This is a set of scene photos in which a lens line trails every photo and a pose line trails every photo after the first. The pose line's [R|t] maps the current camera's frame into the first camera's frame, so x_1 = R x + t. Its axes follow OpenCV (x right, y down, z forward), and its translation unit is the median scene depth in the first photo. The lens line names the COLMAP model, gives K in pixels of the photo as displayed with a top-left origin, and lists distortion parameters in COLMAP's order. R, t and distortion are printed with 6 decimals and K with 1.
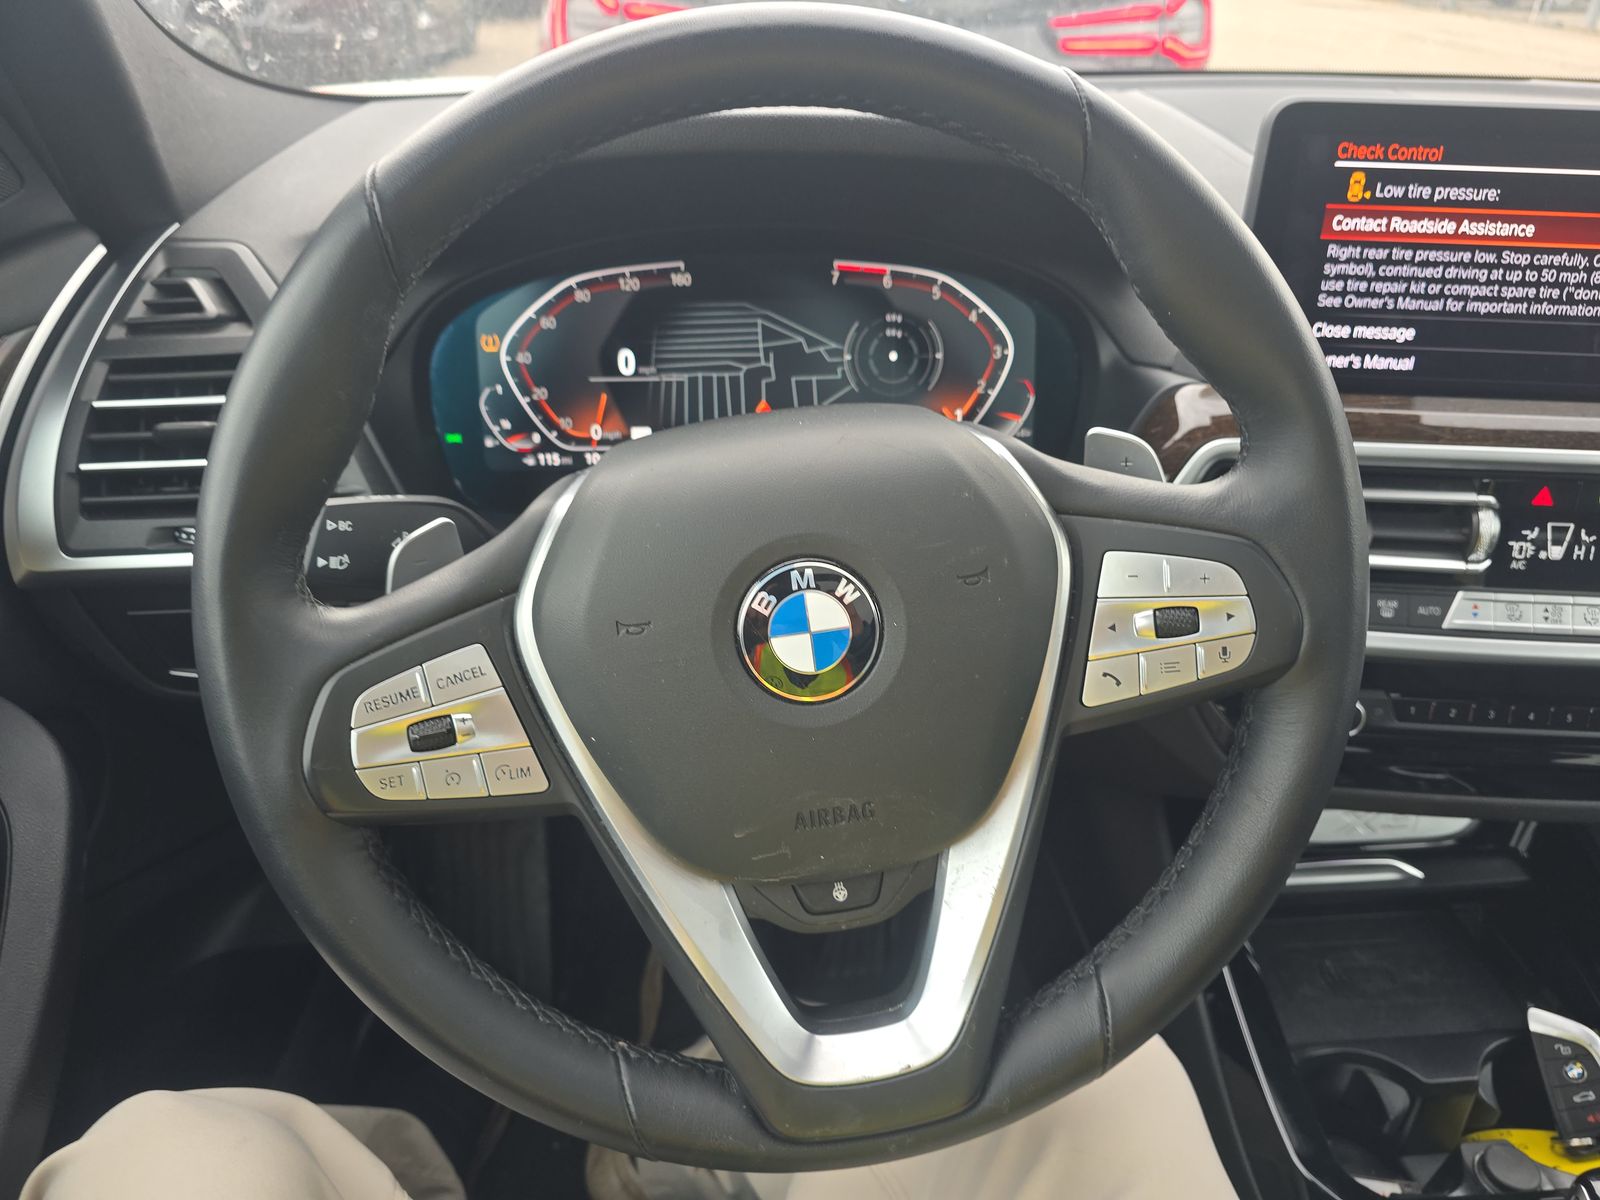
lens RADIAL K [[1122.3, 0, 800.0], [0, 1122.3, 600.0], [0, 0, 1]] dist [-0.011533, -0.003697]
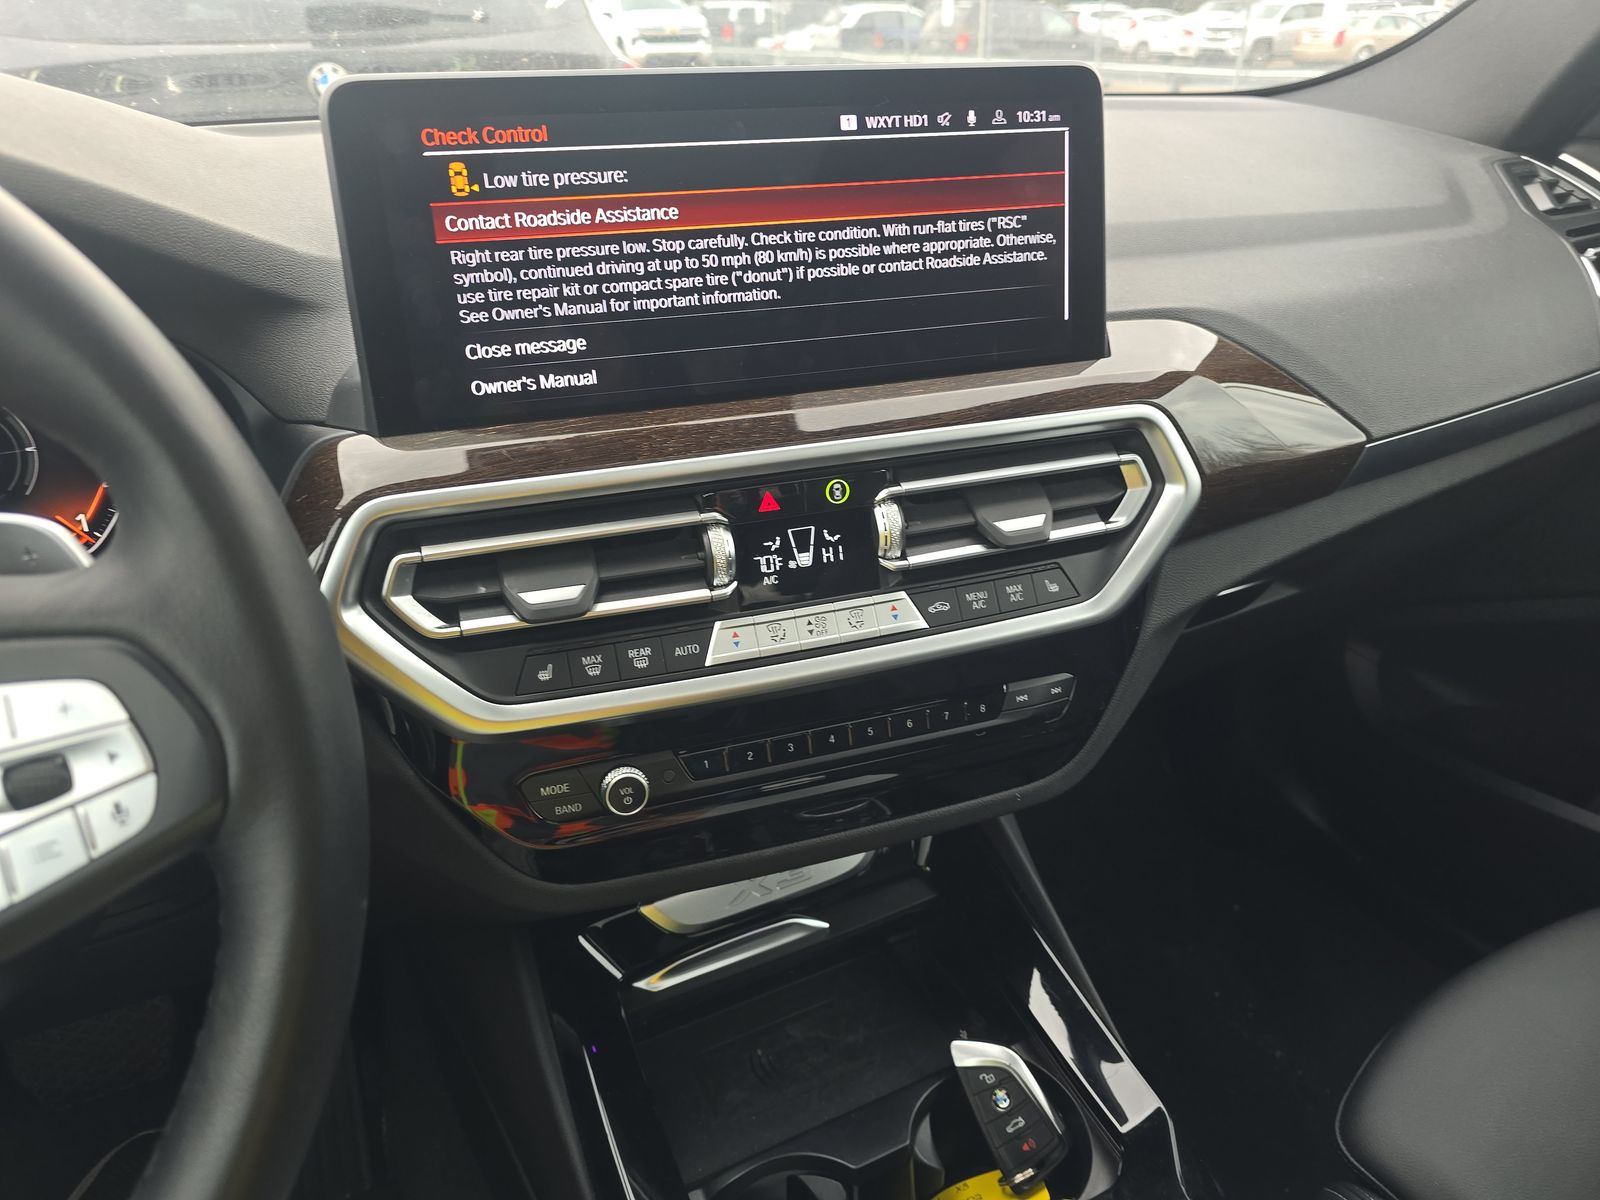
lens RADIAL K [[1082.5, 0, 800.0], [0, 1082.5, 600.0], [0, 0, 1]] dist [0.001245, 0.000751]
pose [[0.928336, -0.189784, 0.319646, 0.404990], [0.217003, 0.974814, -0.051456, 0.035421], [-0.301830, 0.117132, 0.946139, 0.183160]]
